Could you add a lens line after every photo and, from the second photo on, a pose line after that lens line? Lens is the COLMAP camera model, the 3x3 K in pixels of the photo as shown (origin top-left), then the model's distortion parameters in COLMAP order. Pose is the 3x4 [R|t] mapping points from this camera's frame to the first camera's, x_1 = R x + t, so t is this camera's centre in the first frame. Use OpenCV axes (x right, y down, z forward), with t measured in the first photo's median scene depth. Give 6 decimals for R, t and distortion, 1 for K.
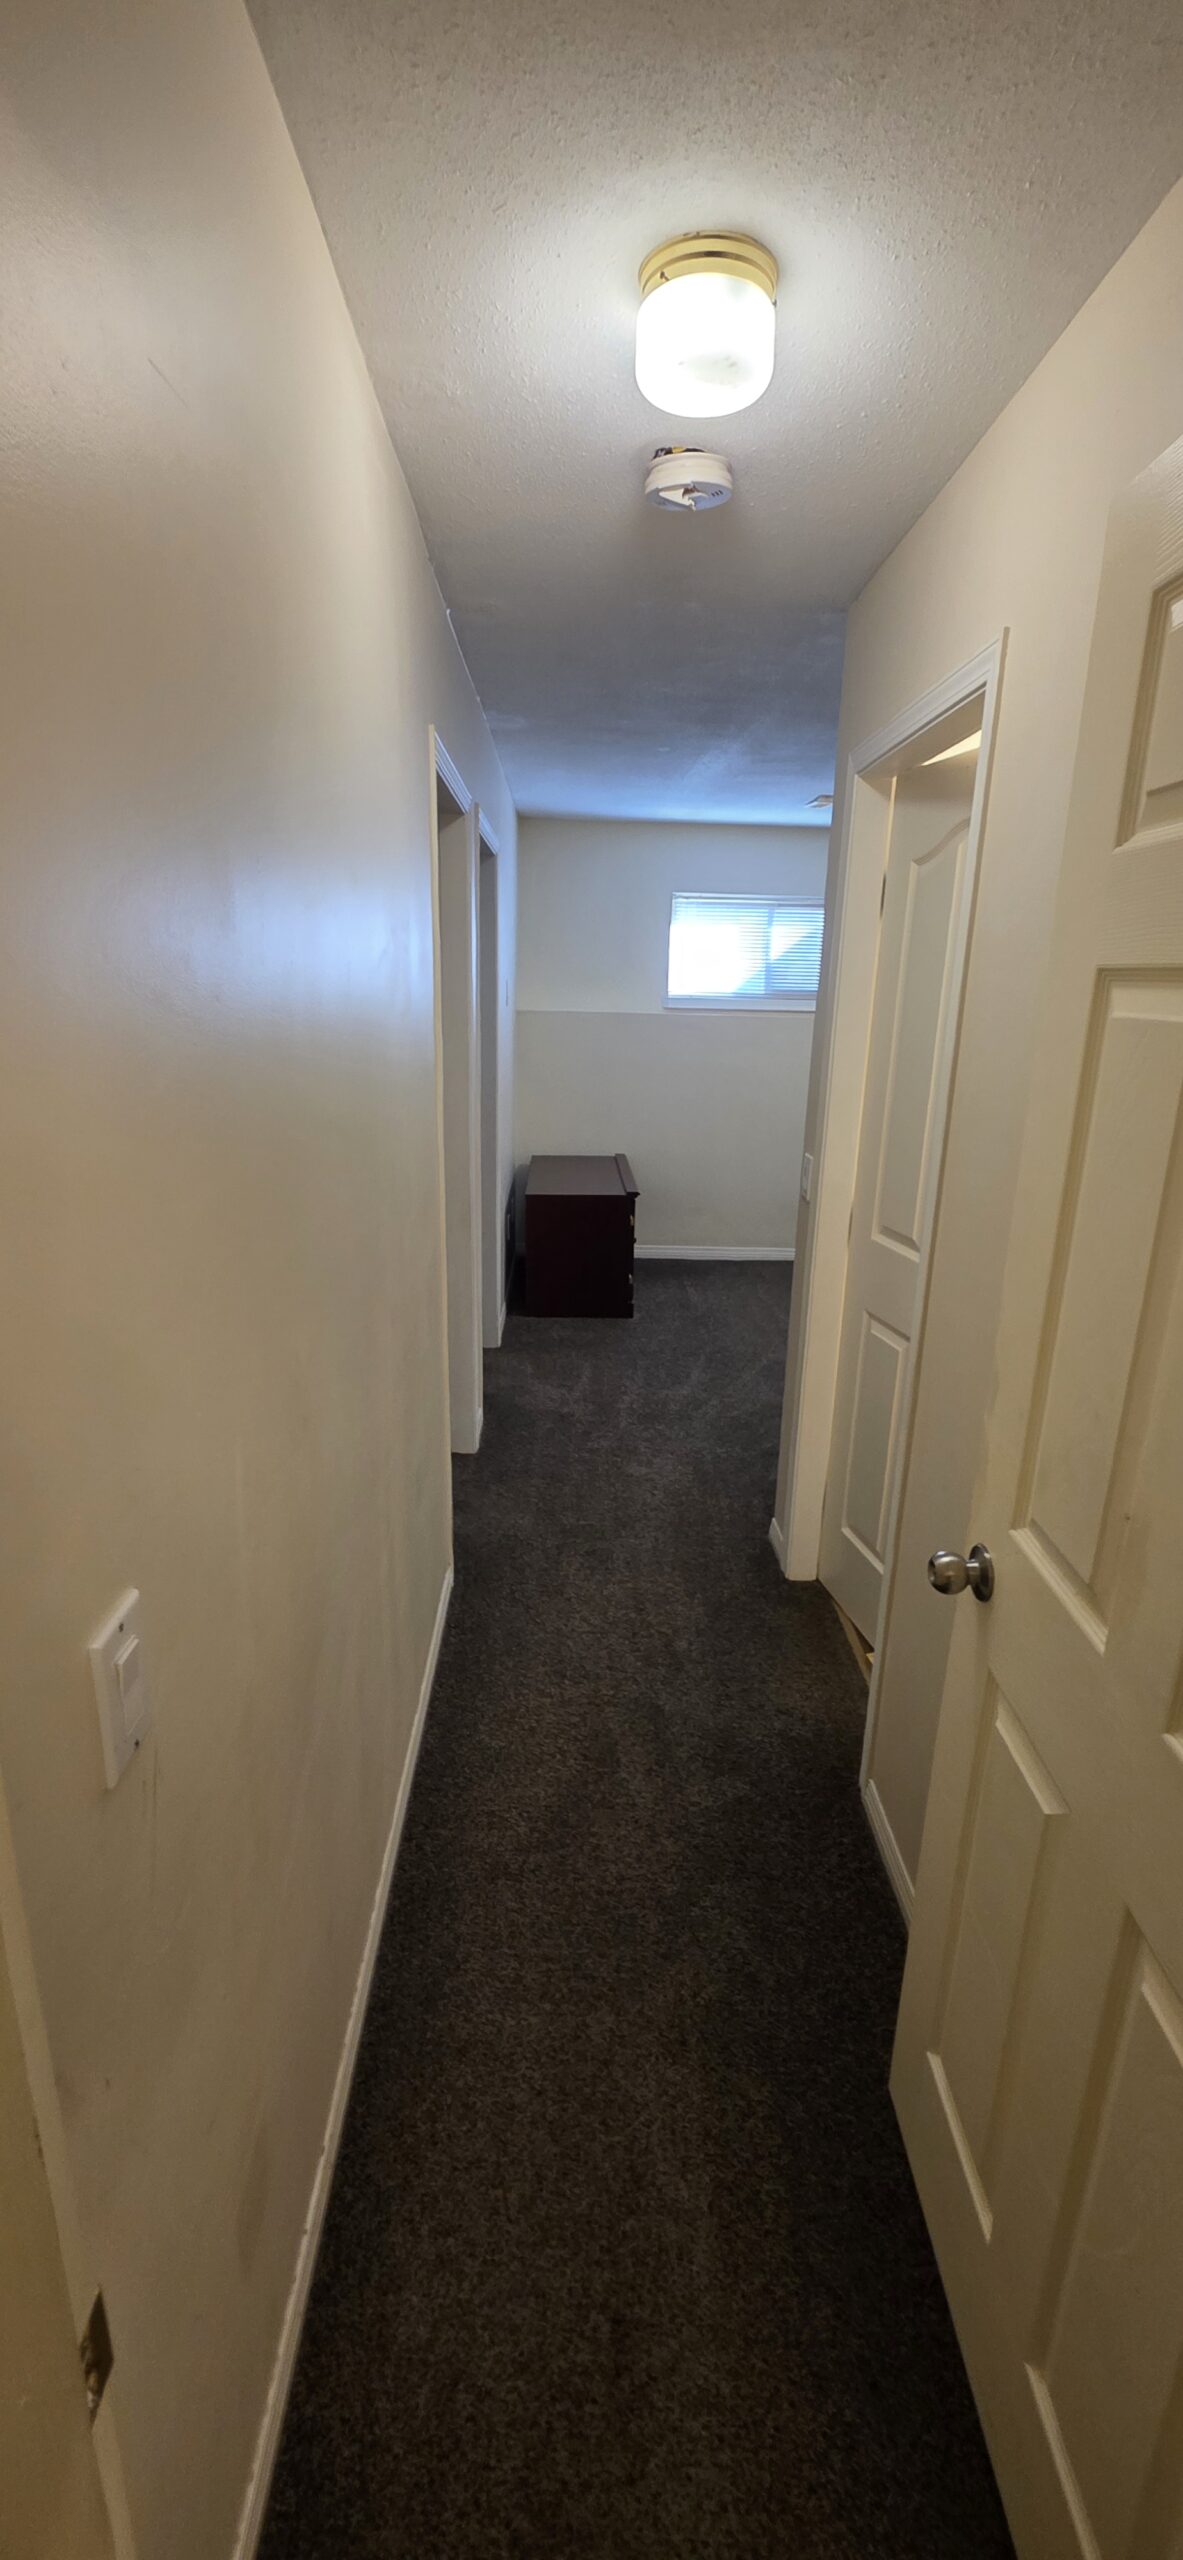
lens RADIAL K [[1033.4, 0, 591.5], [0, 1033.4, 1280.0], [0, 0, 1]] dist [0.001223, 0.000479]
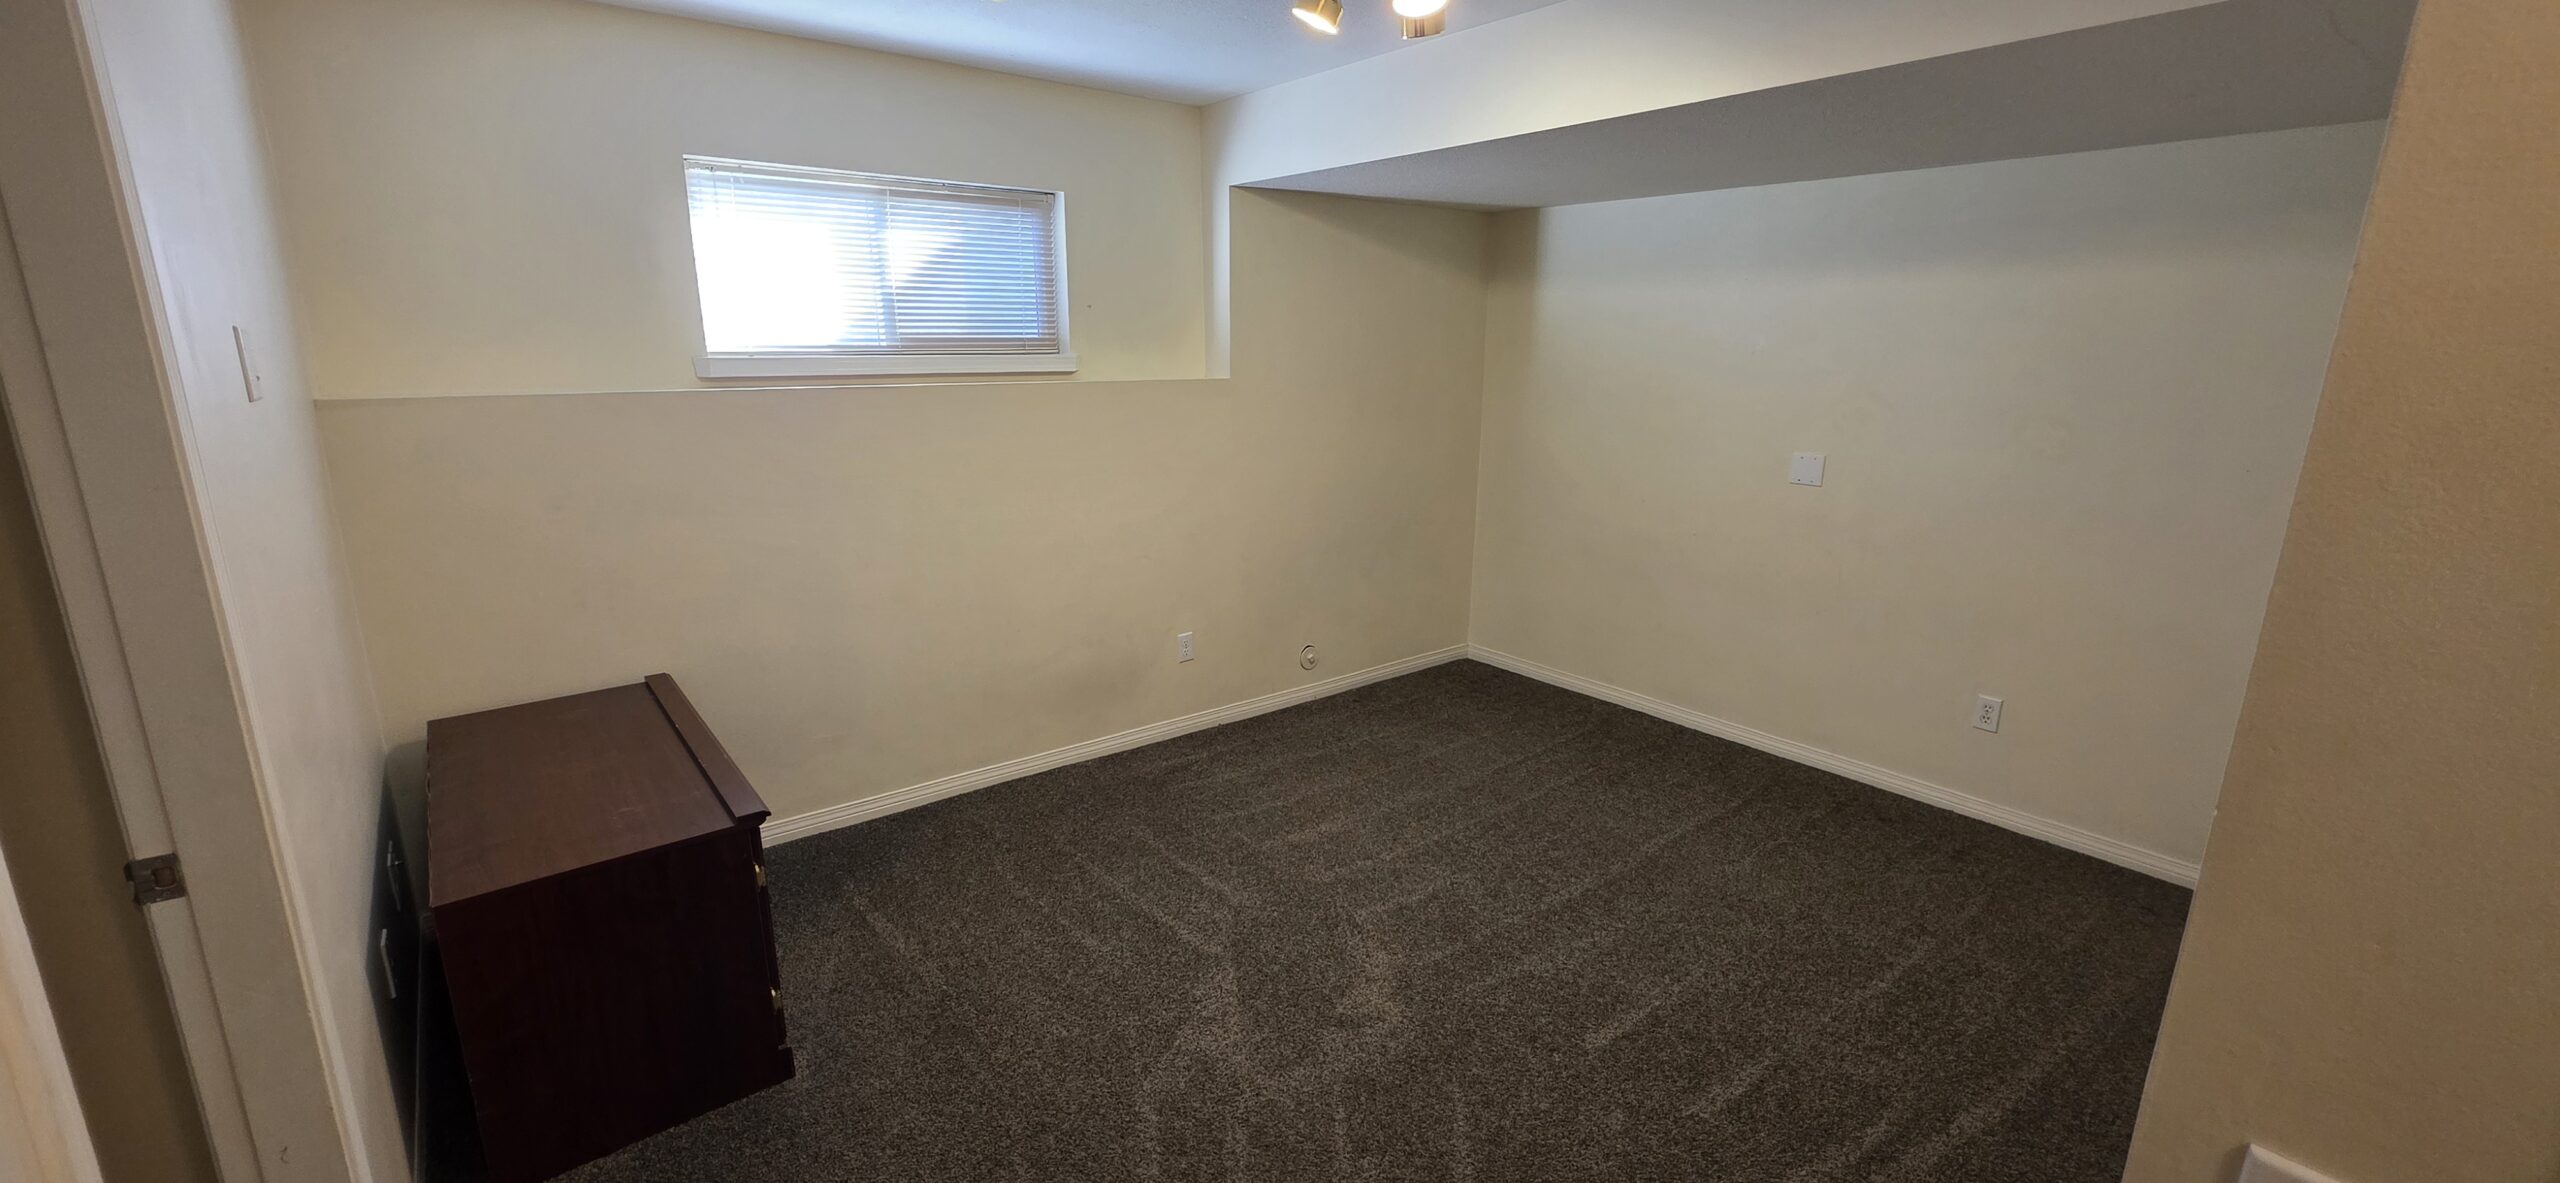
lens RADIAL K [[1033.4, 0, 1266.0], [0, 1033.4, 577.7], [0, 0, 1]] dist [0.001223, 0.000479]
pose [[0.799453, -0.158443, 0.579457, -0.019012], [0.182711, 0.983025, 0.016712, -0.122857], [-0.572268, 0.092513, 0.814832, 0.428192]]
